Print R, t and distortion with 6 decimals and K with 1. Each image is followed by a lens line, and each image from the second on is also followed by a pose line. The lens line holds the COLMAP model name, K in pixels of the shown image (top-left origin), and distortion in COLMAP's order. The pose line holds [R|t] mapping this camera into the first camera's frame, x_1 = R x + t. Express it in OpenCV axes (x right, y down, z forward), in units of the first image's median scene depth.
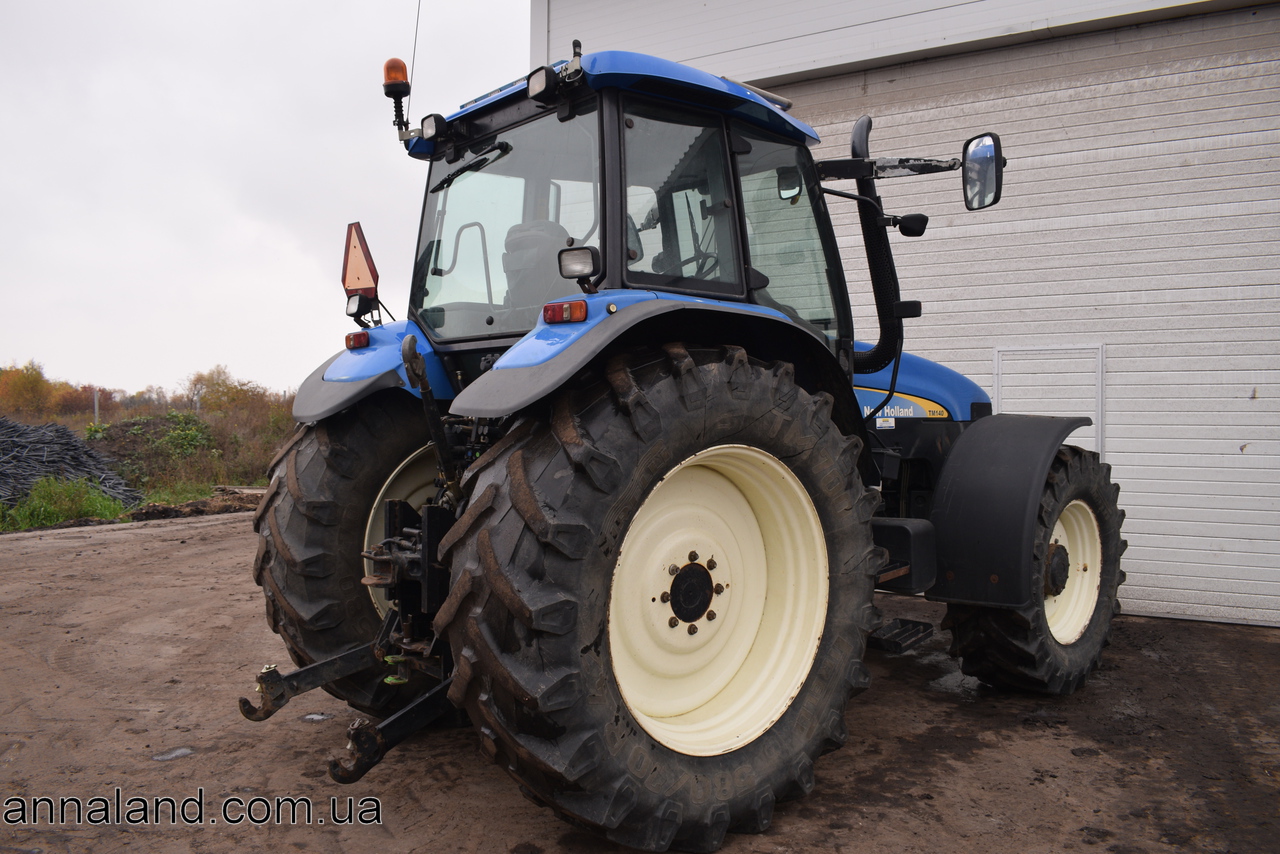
lens RADIAL K [[998.4, 0, 638.2], [0, 998.4, 432.6], [0, 0, 1]] dist [-0.098663, 0.015256]
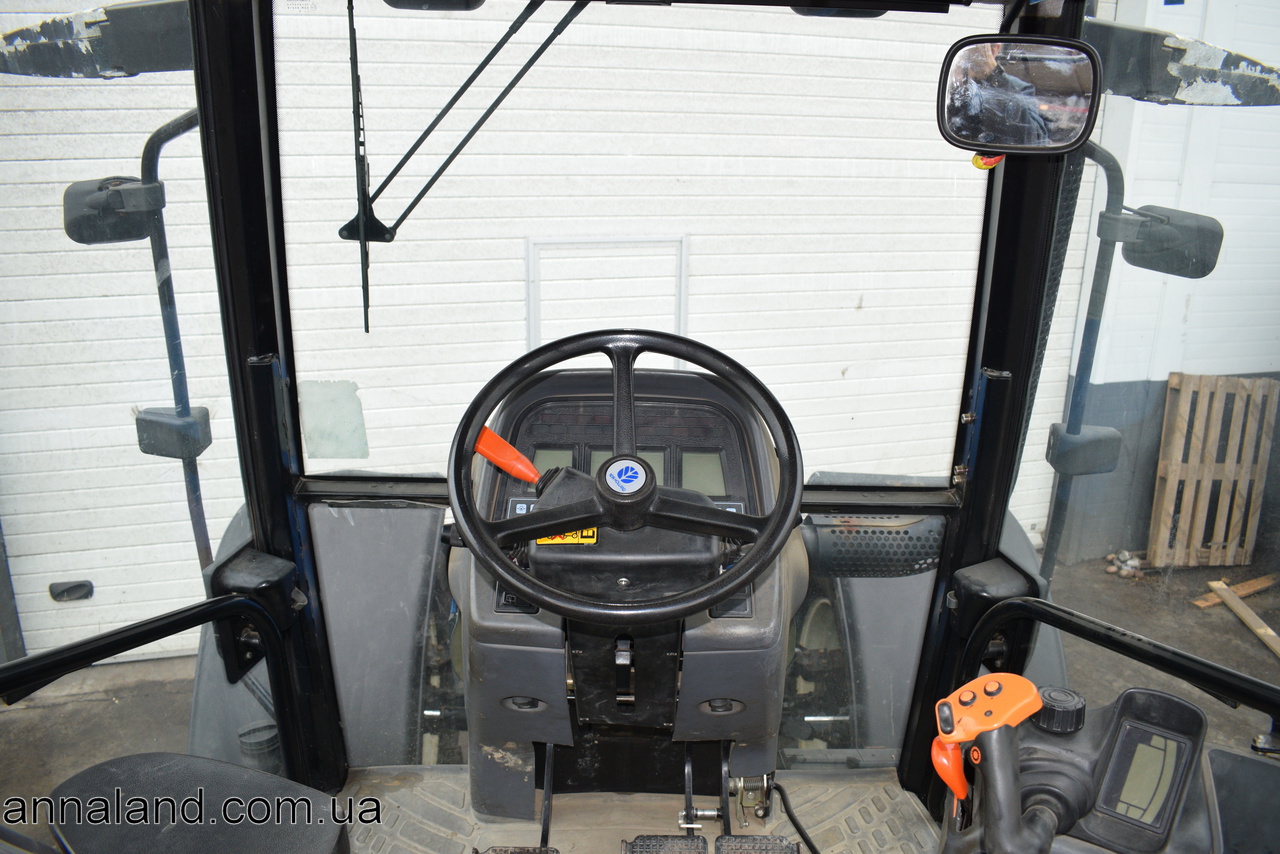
lens RADIAL K [[998.4, 0, 638.2], [0, 998.4, 432.6], [0, 0, 1]] dist [-0.098663, 0.015256]
pose [[0.646425, -0.214214, 0.732289, -0.118871], [-0.001024, 0.959534, 0.281592, -0.242821], [-0.762977, -0.182778, 0.620047, 0.919552]]
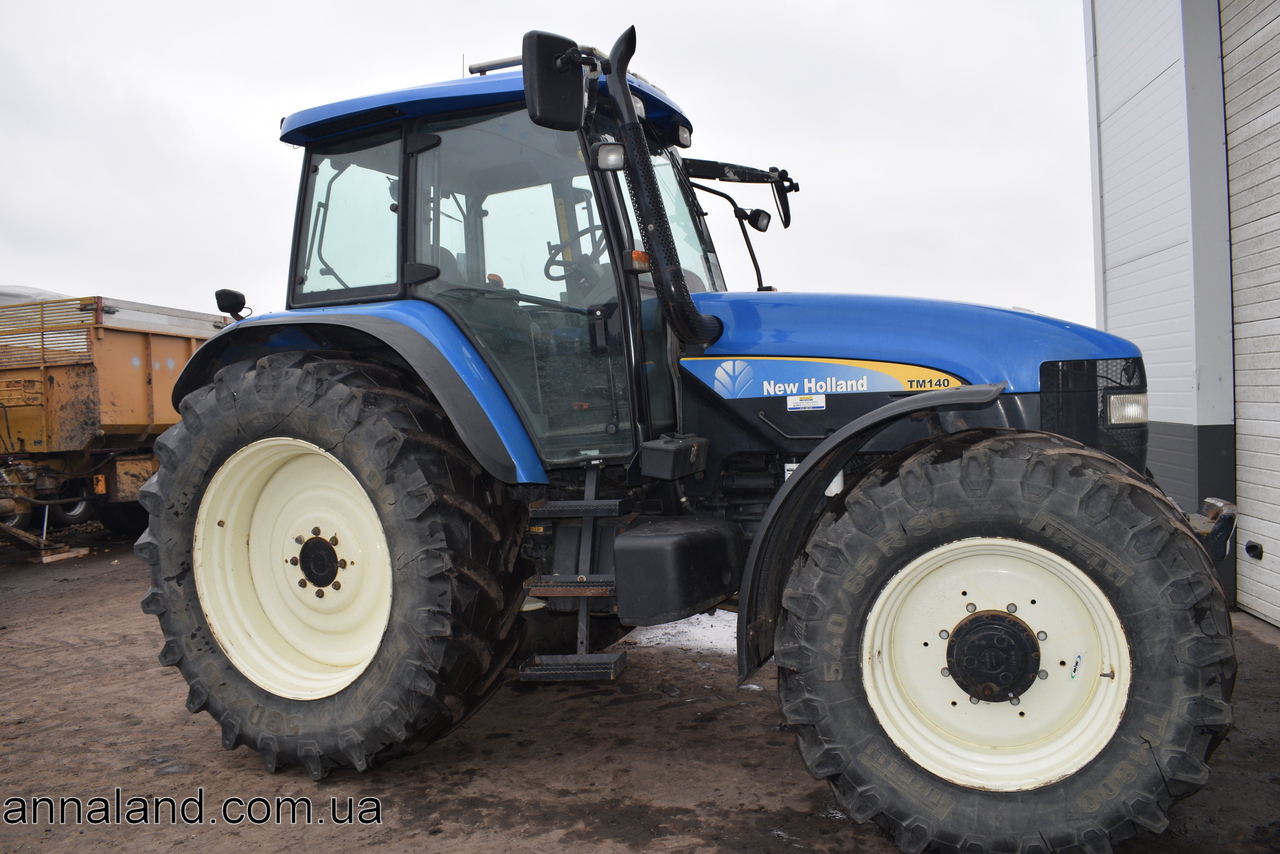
lens RADIAL K [[998.4, 0, 638.2], [0, 998.4, 432.6], [0, 0, 1]] dist [-0.098663, 0.015256]
pose [[0.421404, 0.014731, -0.906753, 1.009171], [0.022897, 0.999376, 0.026877, -0.011515], [0.906584, -0.032088, 0.420804, 0.684186]]
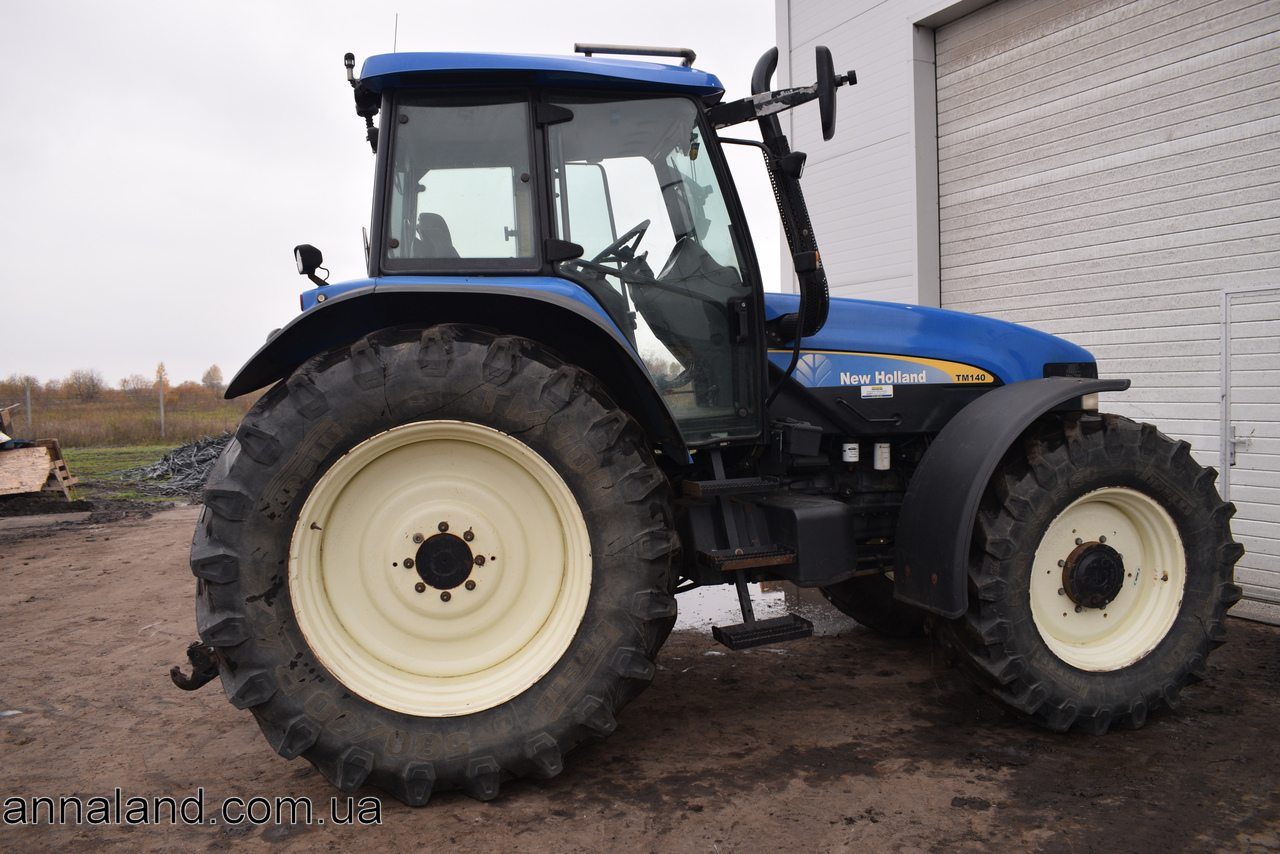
lens RADIAL K [[998.4, 0, 638.2], [0, 998.4, 432.6], [0, 0, 1]] dist [-0.098663, 0.015256]
pose [[0.853763, 0.003955, -0.520647, 0.615435], [0.013431, 0.999471, 0.029615, -0.002286], [0.520488, -0.032277, 0.853258, 0.175282]]
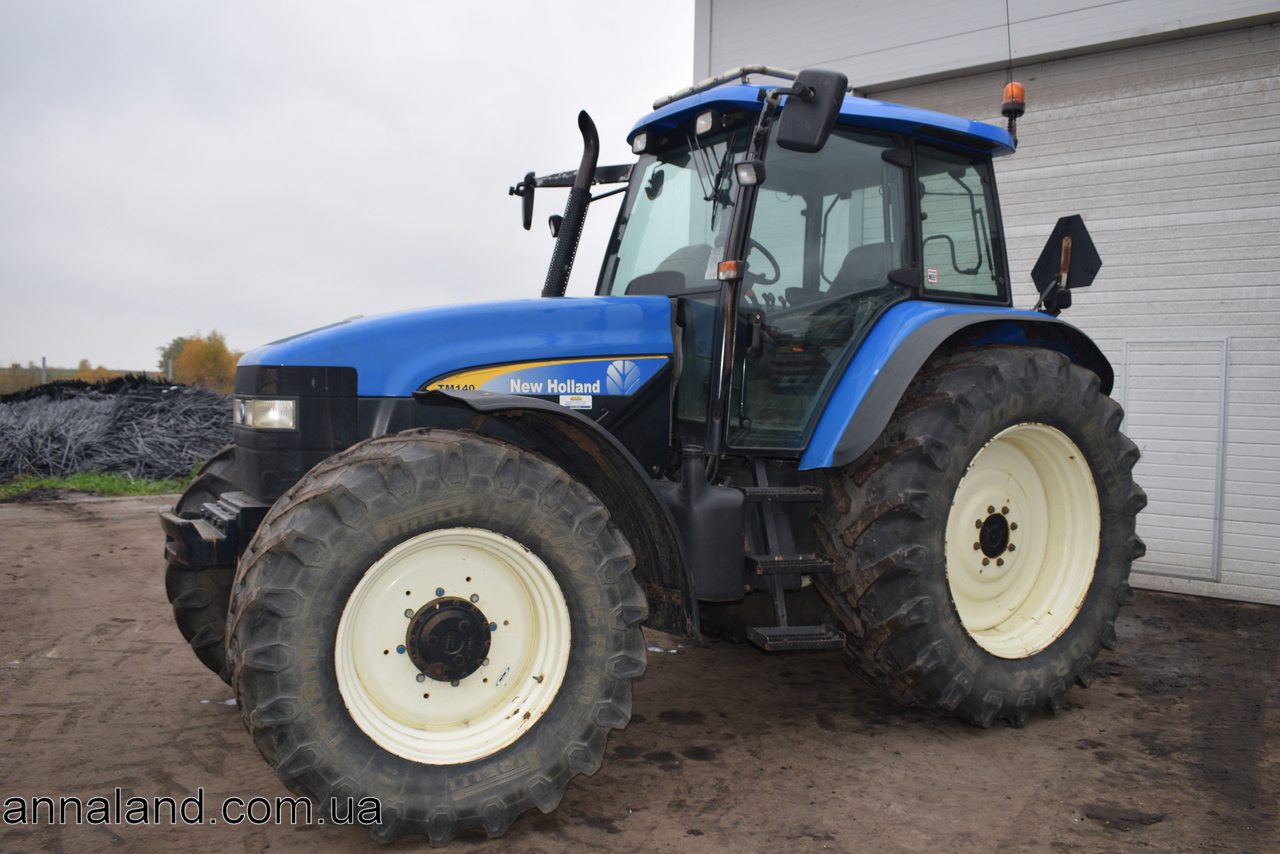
lens RADIAL K [[1087.2, 0, 642.4], [0, 1087.2, 429.8], [0, 0, 1]] dist [-0.086788, 0.006896]
pose [[0.984011, 0.027928, -0.175904, 0.109386], [-0.025854, 0.999567, 0.014069, 0.011029], [0.176221, -0.009296, 0.984307, -0.327217]]
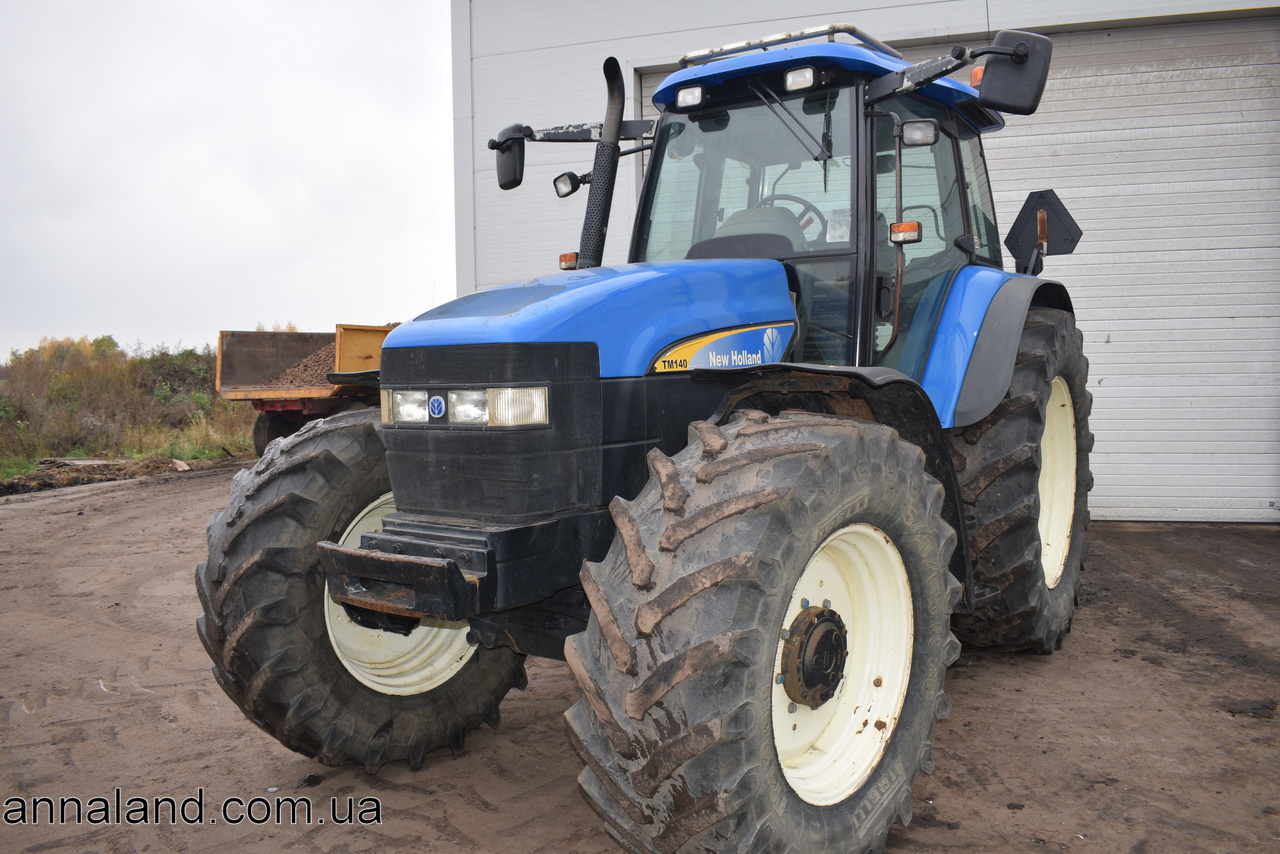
lens RADIAL K [[998.4, 0, 638.2], [0, 998.4, 432.6], [0, 0, 1]] dist [-0.098663, 0.015256]
pose [[0.966204, -0.039107, 0.254794, -0.432080], [0.027945, 0.998491, 0.047282, 0.007424], [-0.256258, -0.038564, 0.965839, -0.134437]]
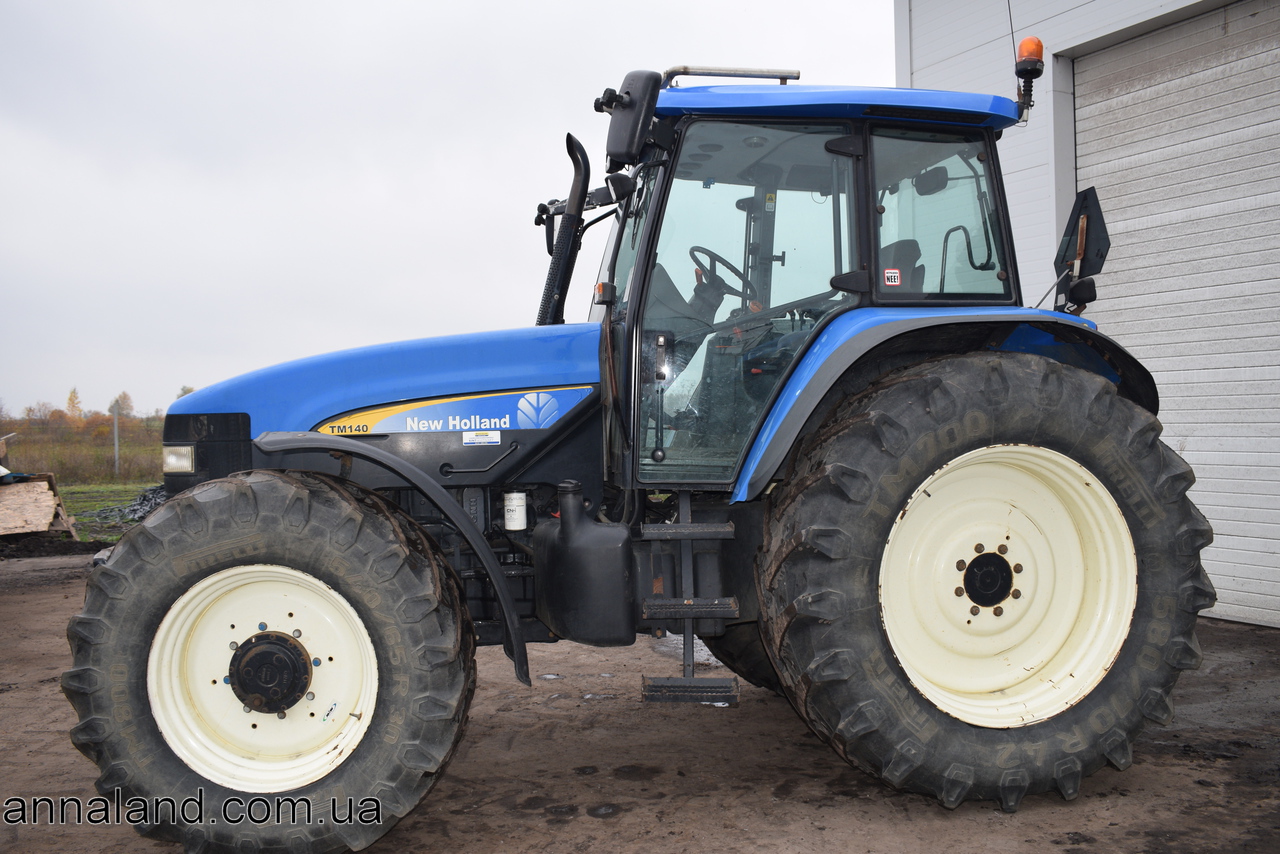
lens RADIAL K [[1186.0, 0, 640.0], [0, 1186.0, 427.0], [0, 0, 1]] dist [-0.076039, 0.002980]
pose [[0.860364, -0.011738, -0.509544, 0.540609], [0.006301, 0.999903, -0.012396, 0.005288], [0.509641, 0.007454, 0.860355, -0.198479]]
